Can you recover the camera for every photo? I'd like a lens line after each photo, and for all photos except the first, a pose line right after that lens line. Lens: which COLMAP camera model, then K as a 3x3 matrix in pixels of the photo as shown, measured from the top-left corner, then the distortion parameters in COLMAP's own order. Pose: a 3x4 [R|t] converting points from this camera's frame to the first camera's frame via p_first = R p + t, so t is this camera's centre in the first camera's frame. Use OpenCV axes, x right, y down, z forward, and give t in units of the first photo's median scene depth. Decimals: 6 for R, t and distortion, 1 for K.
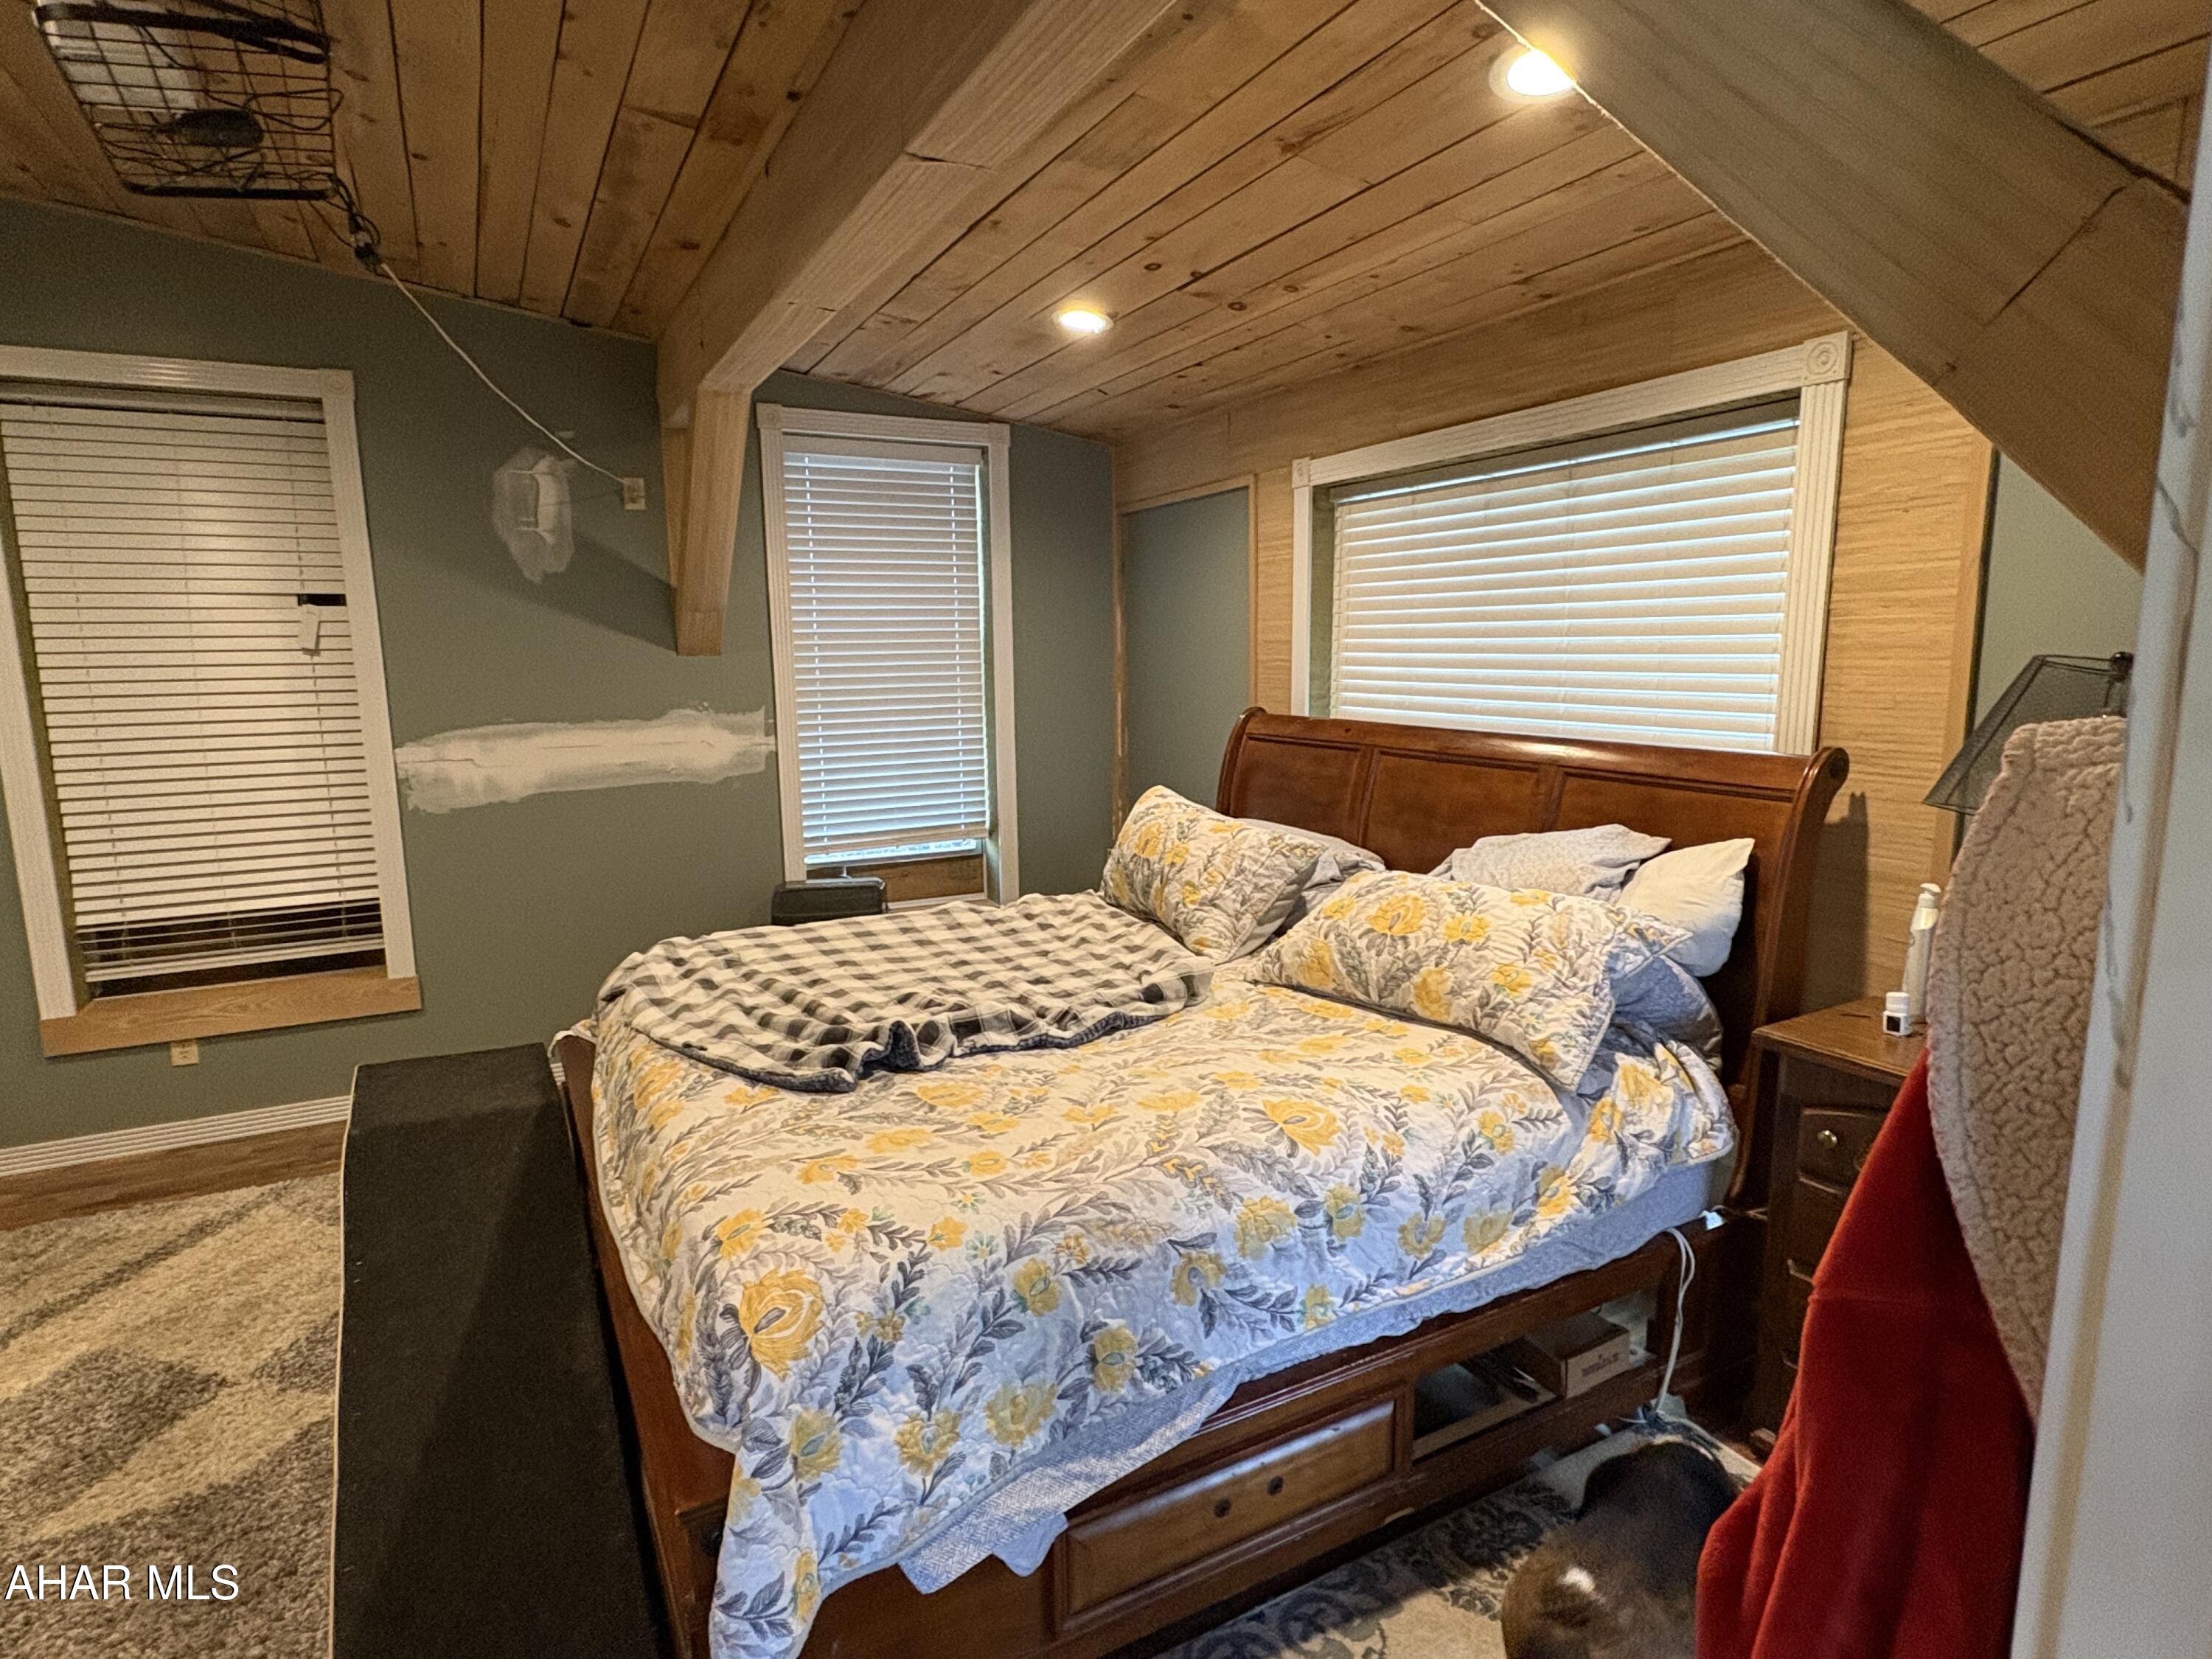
lens RADIAL K [[1166.7, 0, 1100.5], [0, 1166.7, 835.6], [0, 0, 1]] dist [-0.006472, -0.000979]
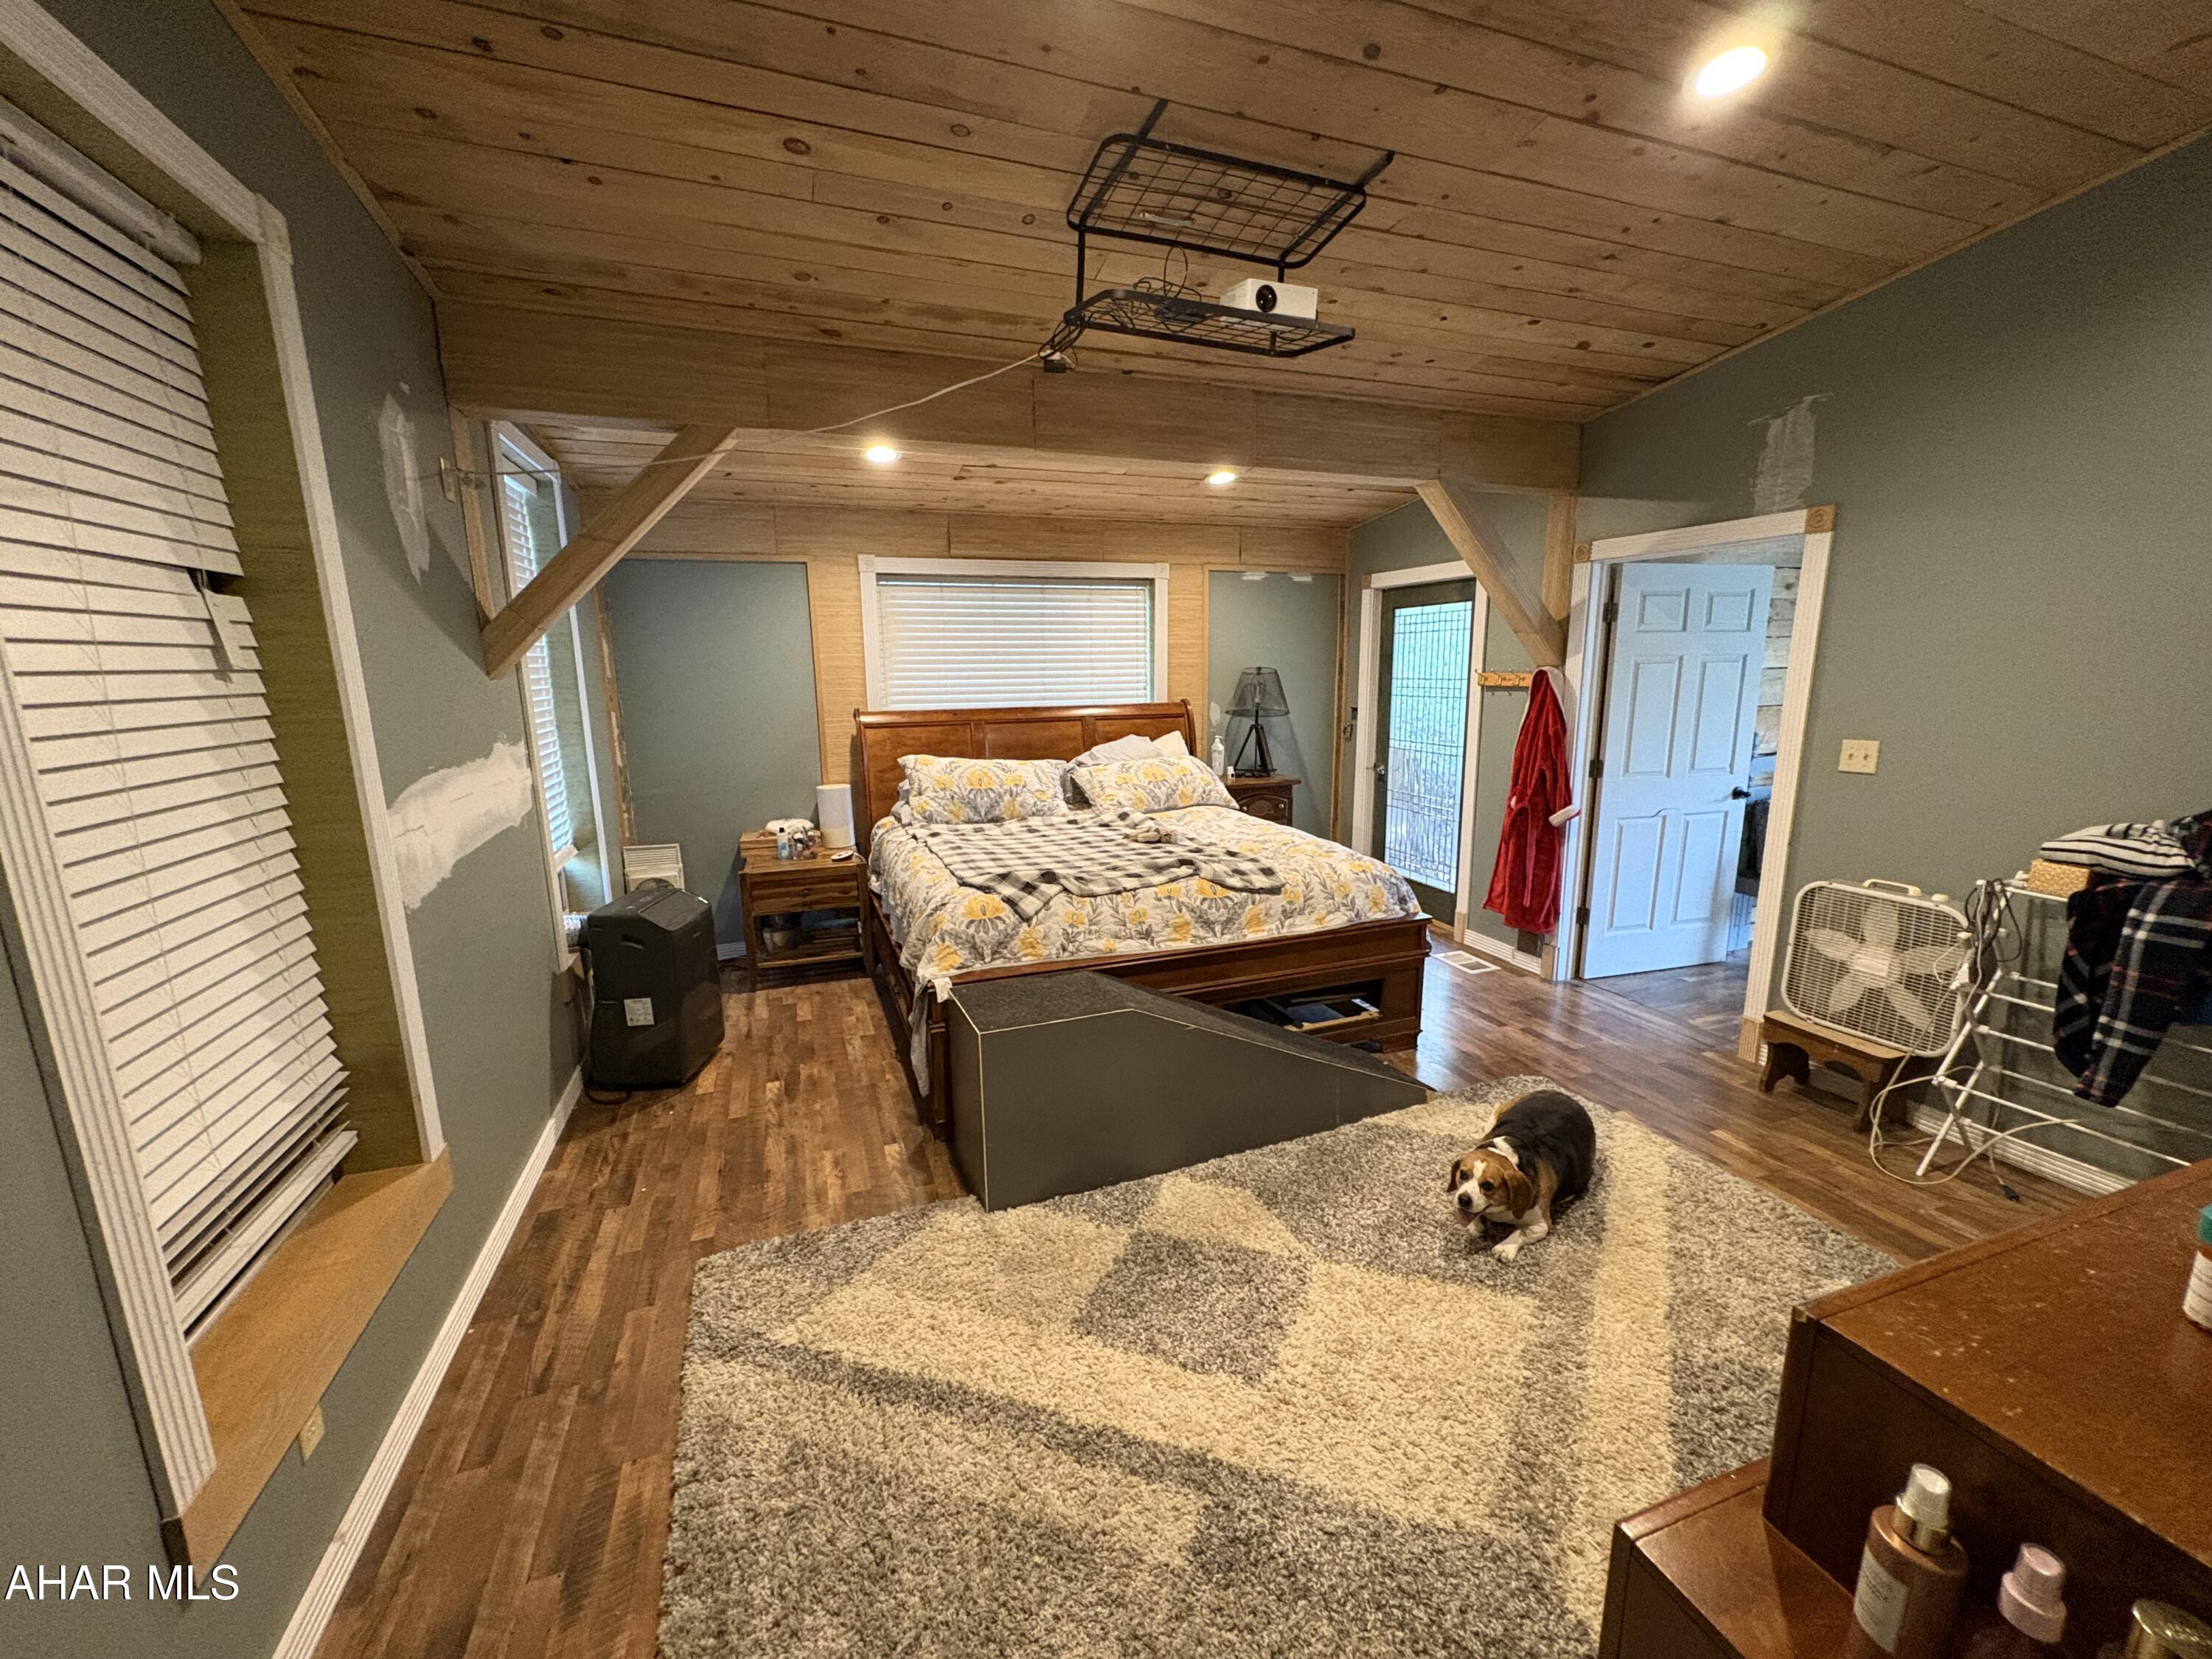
lens RADIAL K [[884.8, 0, 1111.0], [0, 884.8, 832.7], [0, 0, 1]] dist [-0.000090, 0.000354]
pose [[0.129604, -0.173849, 0.976207, -1.470269], [0.174249, 0.973183, 0.150177, -0.098097], [-0.976135, 0.150639, 0.156422, 0.729549]]
